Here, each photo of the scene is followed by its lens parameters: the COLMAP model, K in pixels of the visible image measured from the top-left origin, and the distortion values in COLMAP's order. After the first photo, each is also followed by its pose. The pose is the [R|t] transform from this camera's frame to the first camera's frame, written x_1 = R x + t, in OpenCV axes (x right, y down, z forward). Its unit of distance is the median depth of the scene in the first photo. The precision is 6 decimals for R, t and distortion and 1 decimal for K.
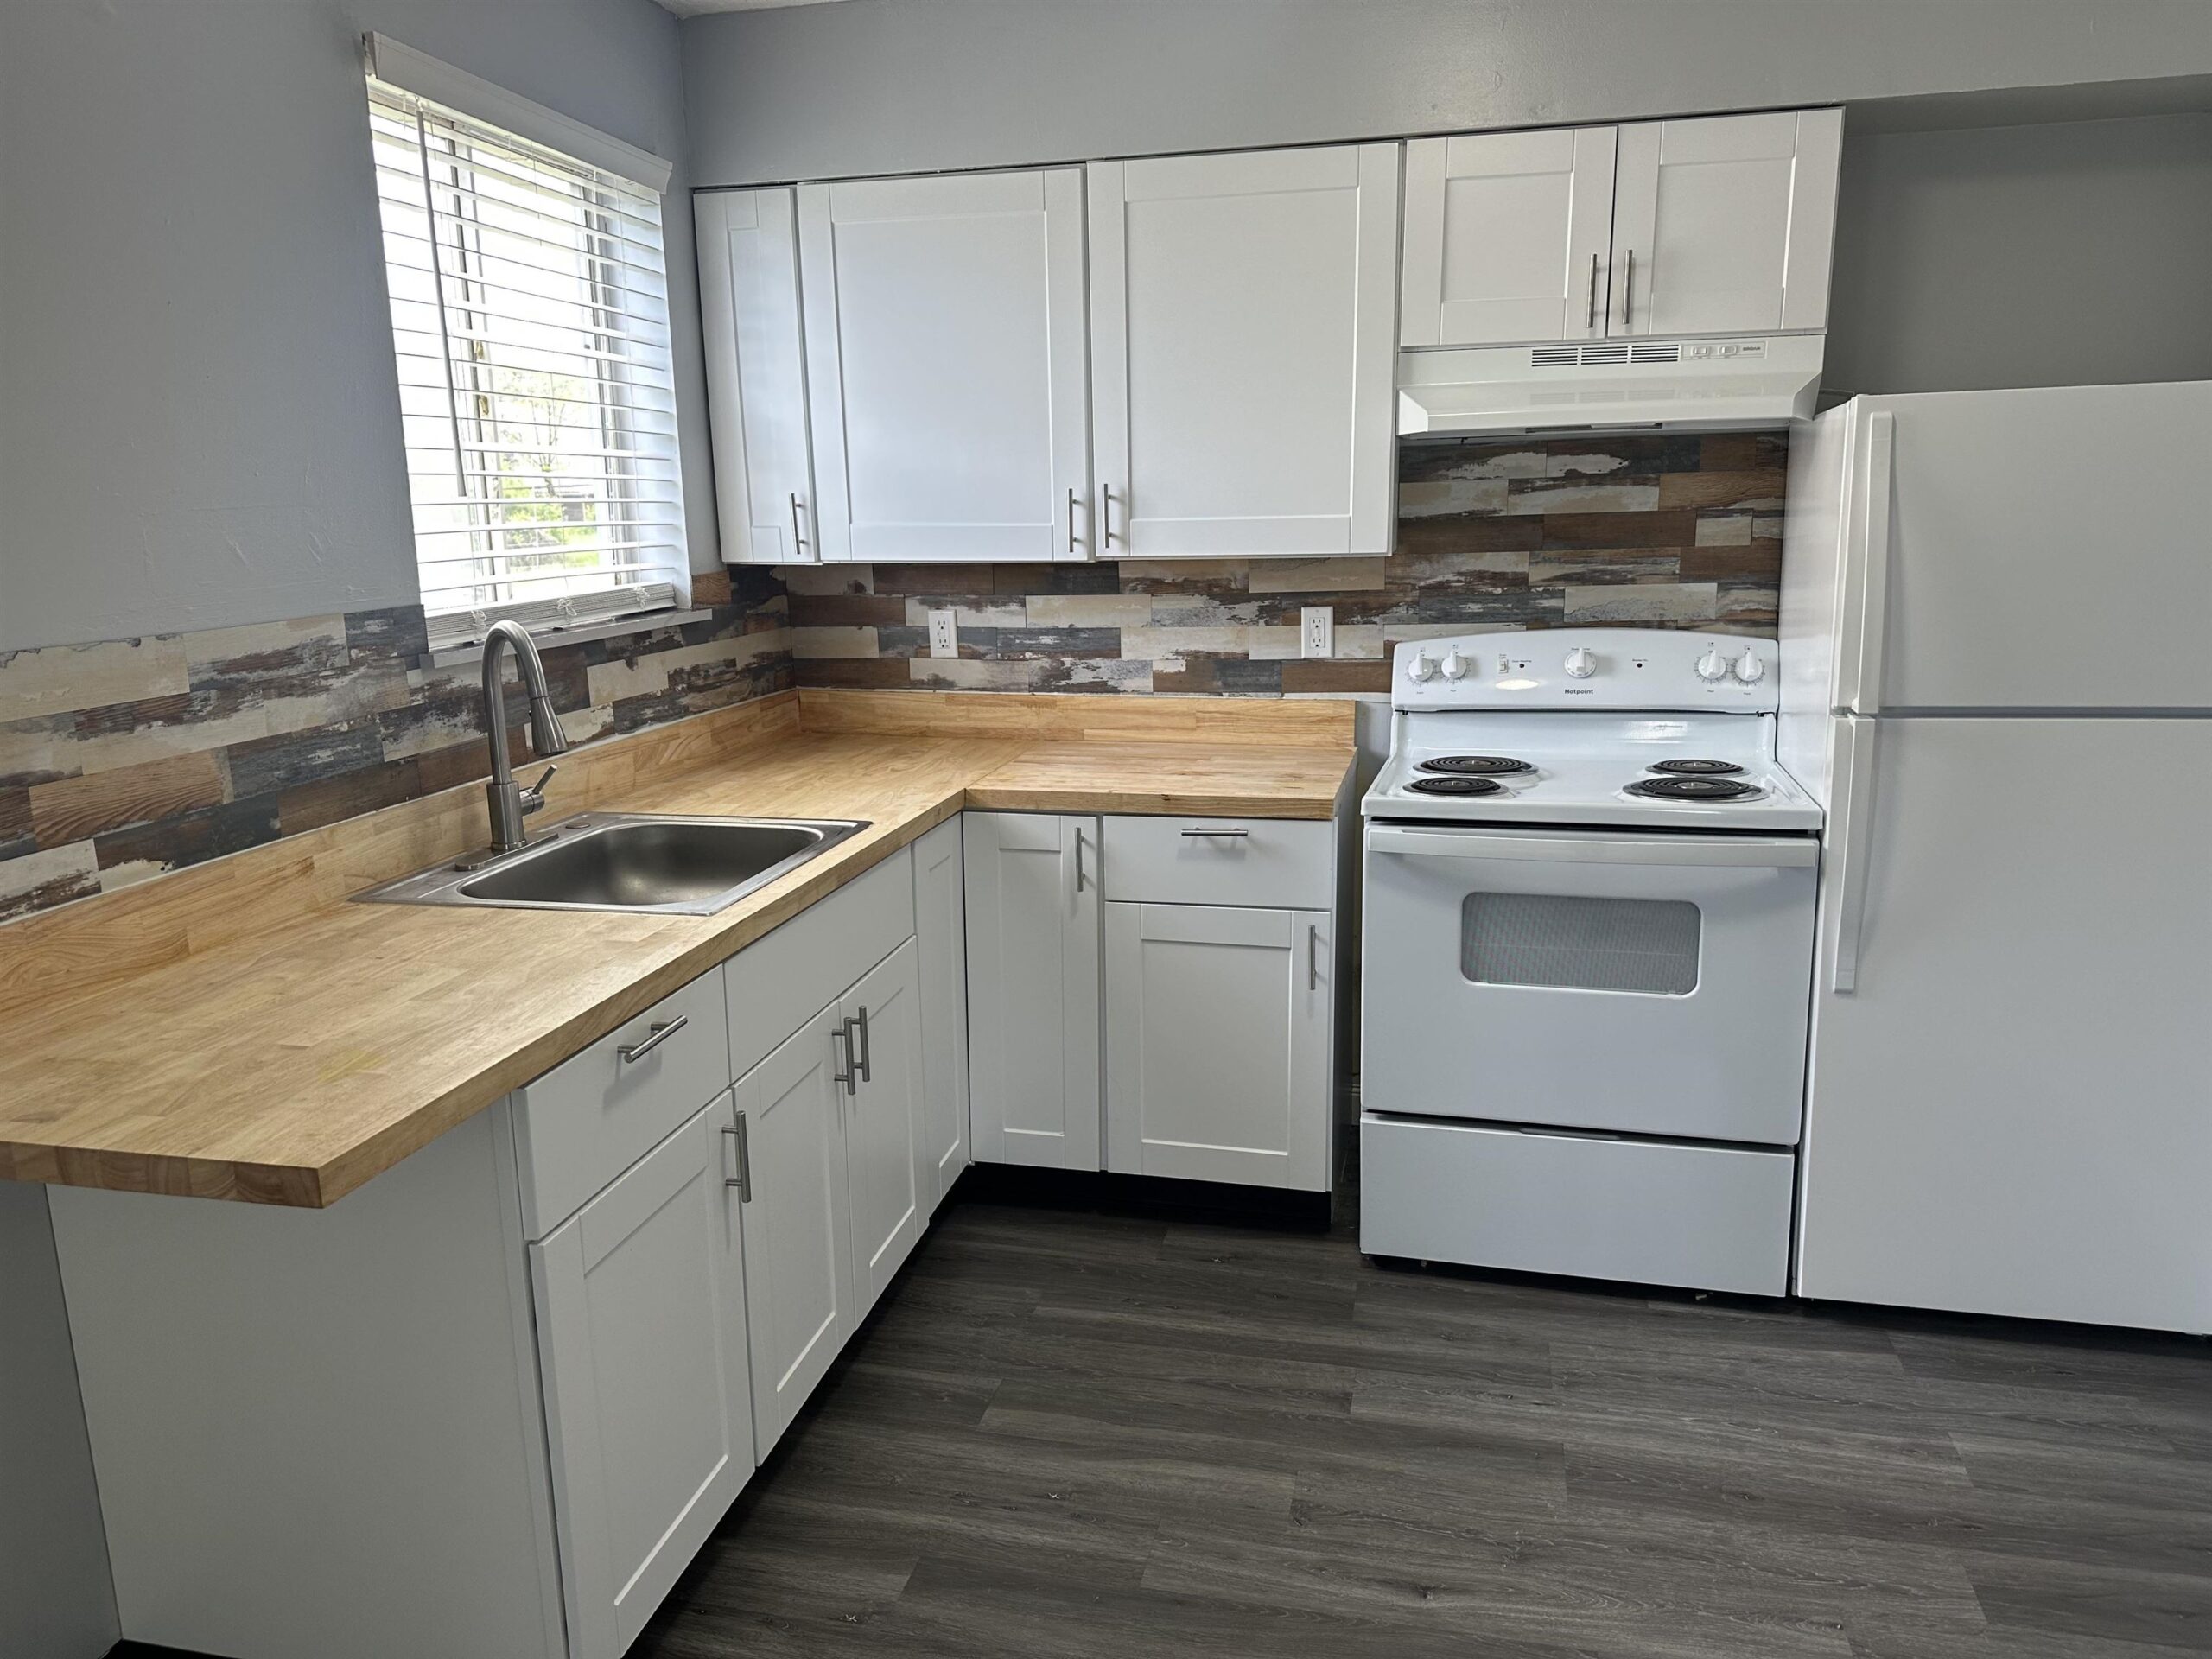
lens RADIAL K [[1556.6, 0, 1106.0], [0, 1556.6, 829.5], [0, 0, 1]] dist [0.129657, -0.172864]
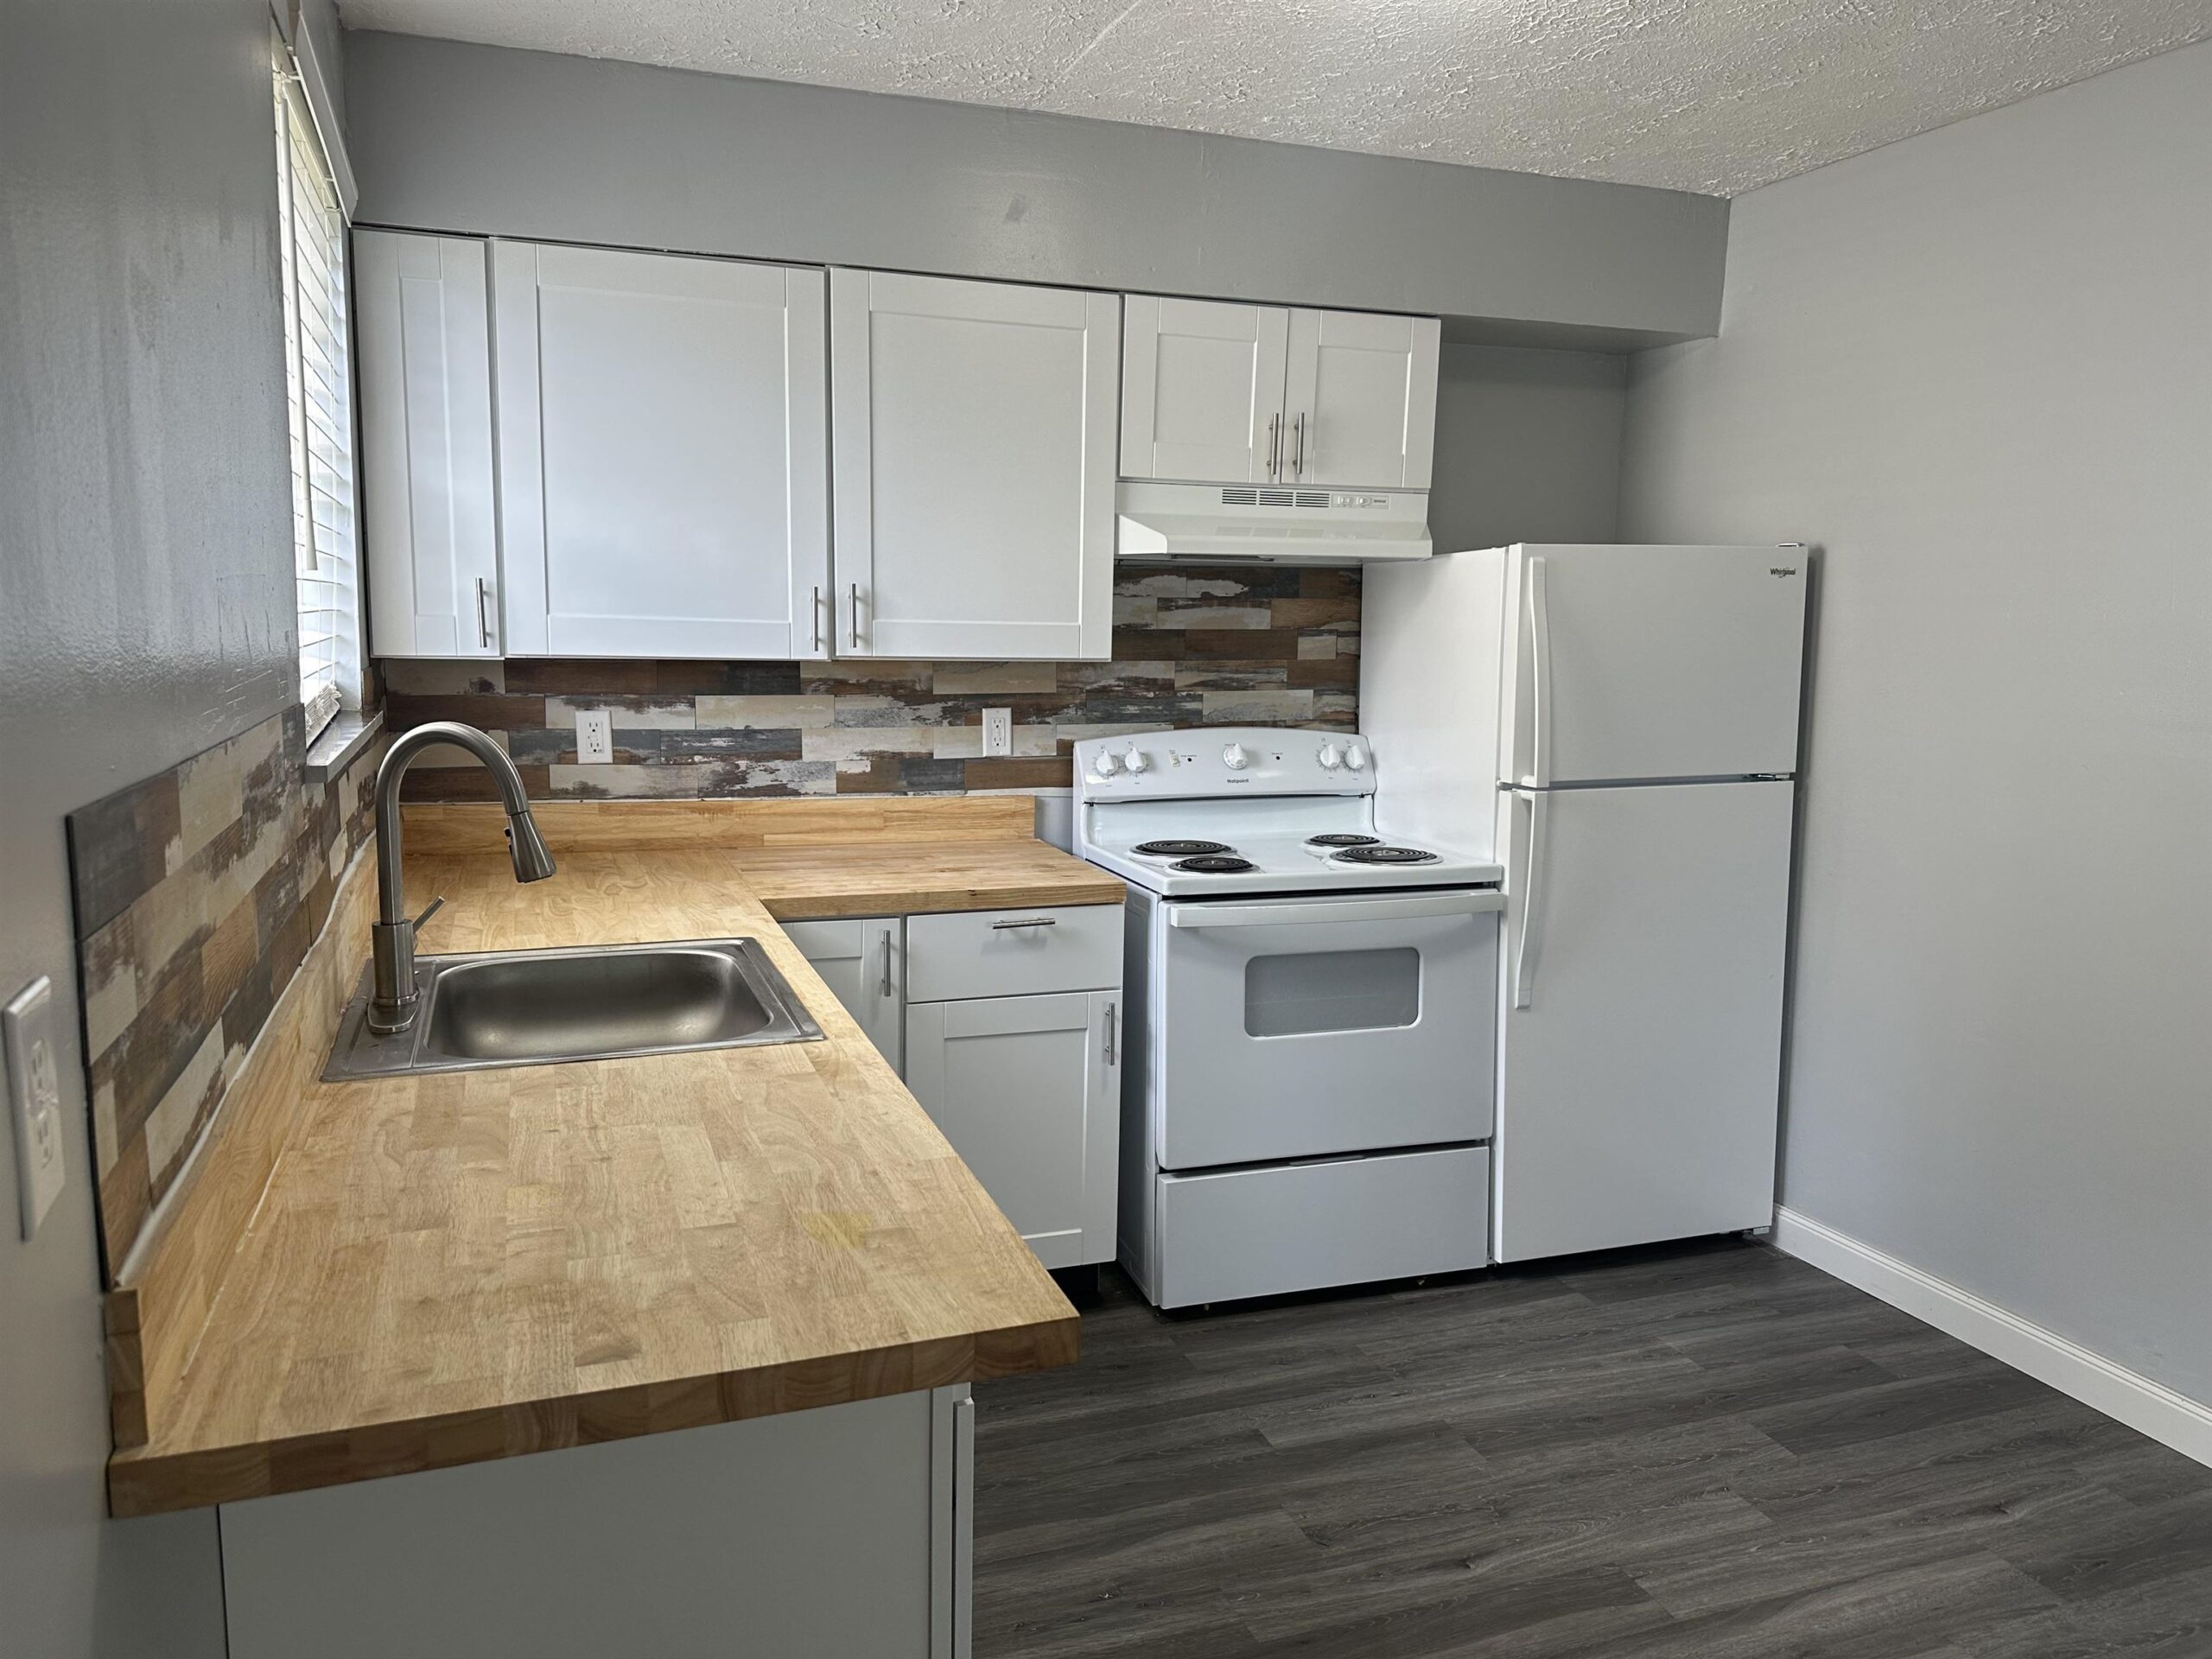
lens RADIAL K [[1547.7, 0, 1106.0], [0, 1547.7, 829.5], [0, 0, 1]] dist [0.191458, -0.378280]
pose [[0.840311, -0.043759, 0.540335, -0.419087], [0.080926, 0.995694, -0.045218, -0.008635], [-0.536030, 0.081725, 0.840234, 0.099377]]
